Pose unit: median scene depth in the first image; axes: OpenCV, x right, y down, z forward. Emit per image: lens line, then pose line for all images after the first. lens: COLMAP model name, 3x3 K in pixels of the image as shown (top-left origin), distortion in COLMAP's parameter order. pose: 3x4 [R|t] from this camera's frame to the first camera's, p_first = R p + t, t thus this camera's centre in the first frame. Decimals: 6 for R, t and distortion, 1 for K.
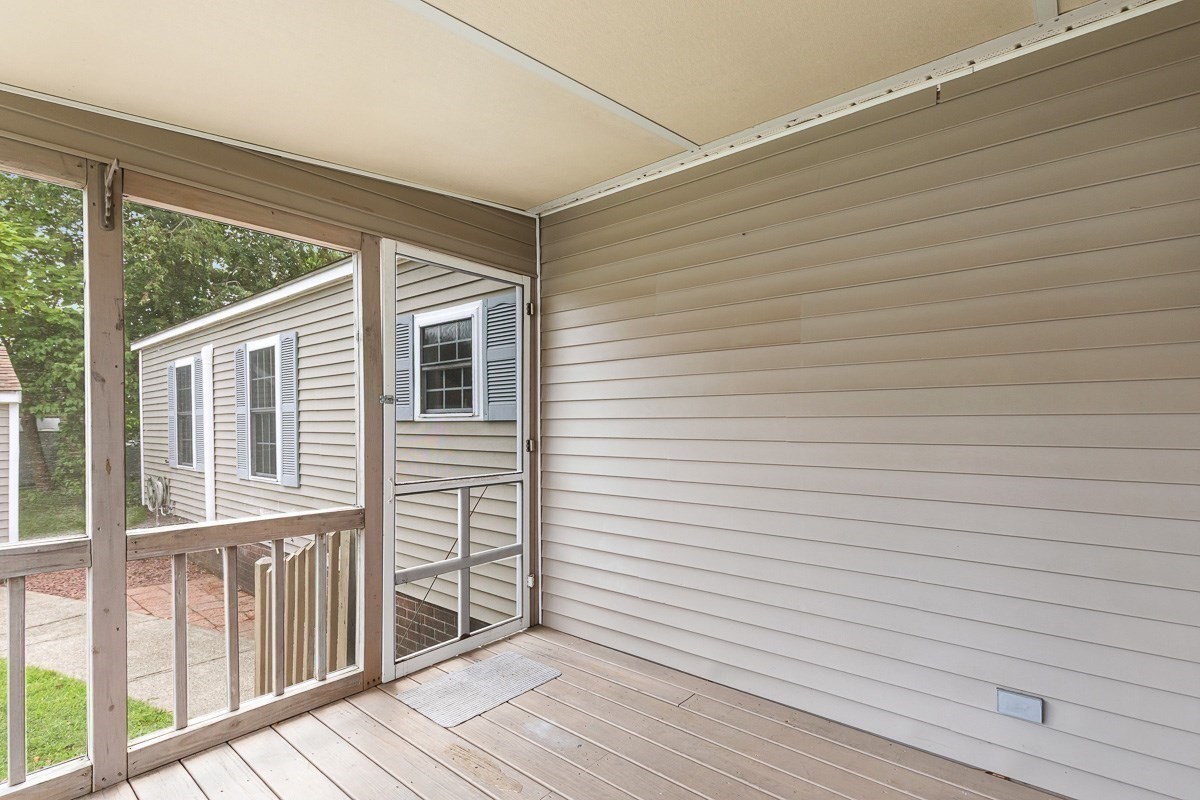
lens RADIAL K [[562.9, 0, 599.8], [0, 562.9, 393.1], [0, 0, 1]] dist [0.000068, -0.000128]
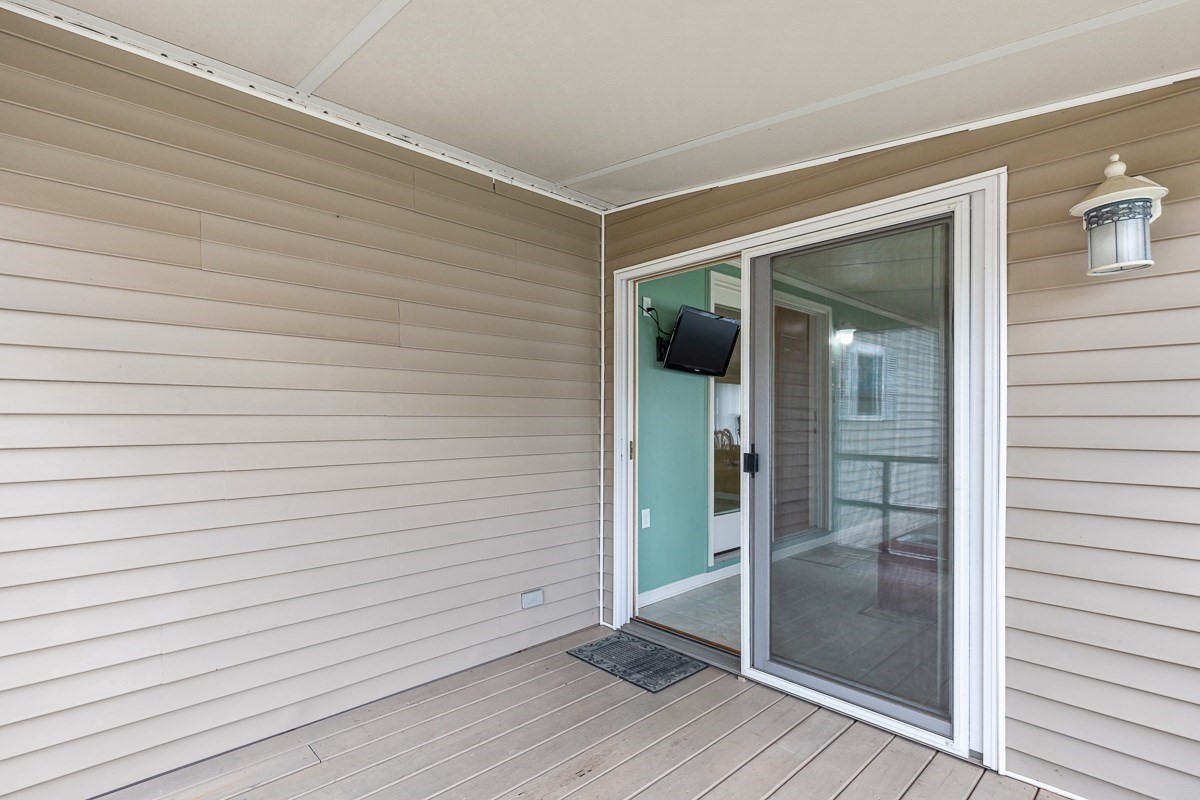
lens RADIAL K [[547.4, 0, 603.9], [0, 547.4, 388.9], [0, 0, 1]] dist [0.001760, -0.000094]
pose [[0.125094, 0.059573, 0.990355, -0.618467], [-0.050416, 0.997288, -0.053622, 0.027739], [-0.990863, -0.043222, 0.127758, 0.486377]]
